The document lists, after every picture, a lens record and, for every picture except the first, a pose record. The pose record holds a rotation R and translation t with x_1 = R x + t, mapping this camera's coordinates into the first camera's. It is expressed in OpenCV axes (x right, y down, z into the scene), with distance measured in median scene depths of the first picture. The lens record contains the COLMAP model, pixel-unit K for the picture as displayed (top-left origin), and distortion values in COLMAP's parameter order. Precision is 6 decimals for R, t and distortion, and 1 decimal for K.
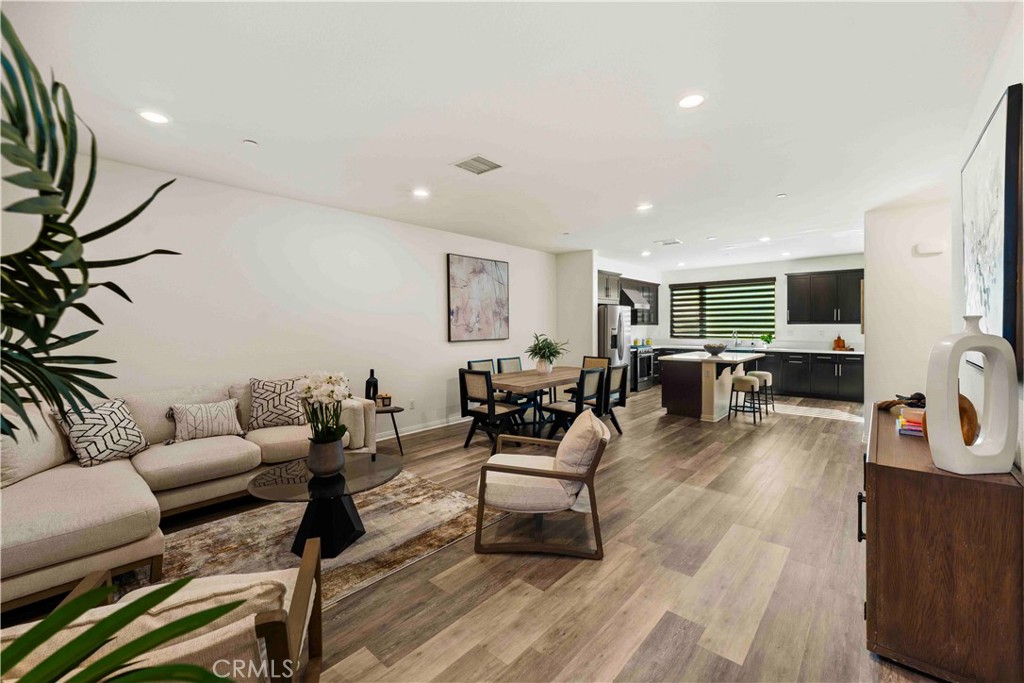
lens RADIAL K [[421.3, 0, 503.9], [0, 421.3, 328.6], [0, 0, 1]] dist [-0.000758, -0.000937]
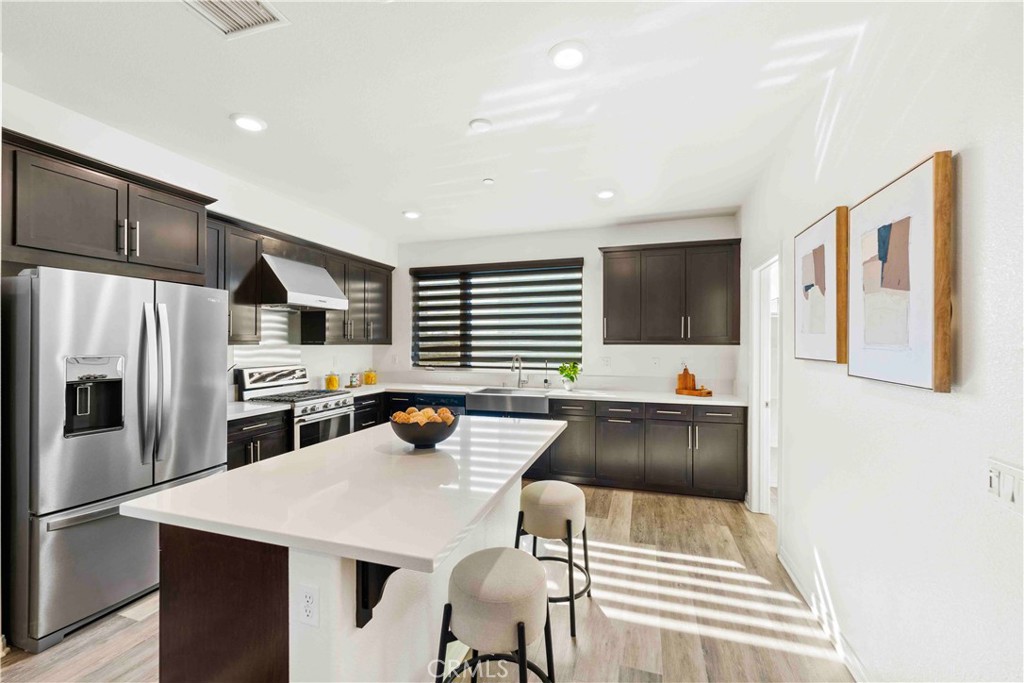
lens RADIAL K [[421.3, 0, 508.7], [0, 421.3, 342.6], [0, 0, 1]] dist [-0.000758, -0.000937]
pose [[0.912089, 0.005306, 0.409959, 0.324446], [-0.002101, 0.999964, -0.008268, -0.007978], [-0.409988, 0.006680, 0.912067, 0.526011]]
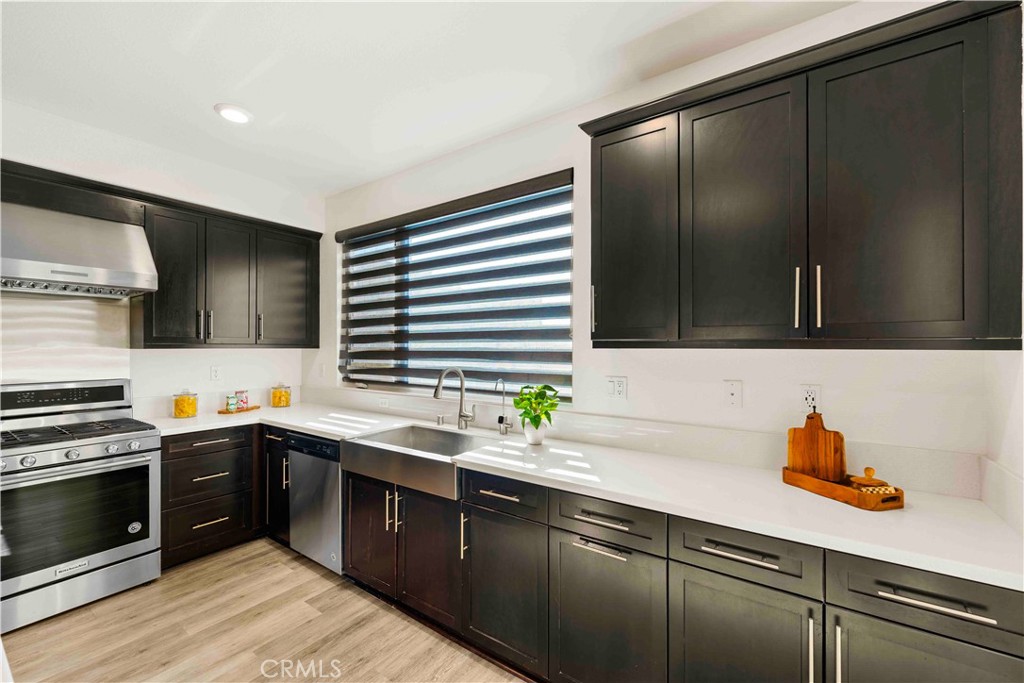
lens RADIAL K [[421.3, 0, 508.0], [0, 421.3, 343.9], [0, 0, 1]] dist [-0.000758, -0.000937]
pose [[0.992961, 0.002207, 0.118424, 0.552669], [-0.000769, 0.999925, -0.012188, -0.008902], [-0.118442, 0.012011, 0.992888, 0.717914]]
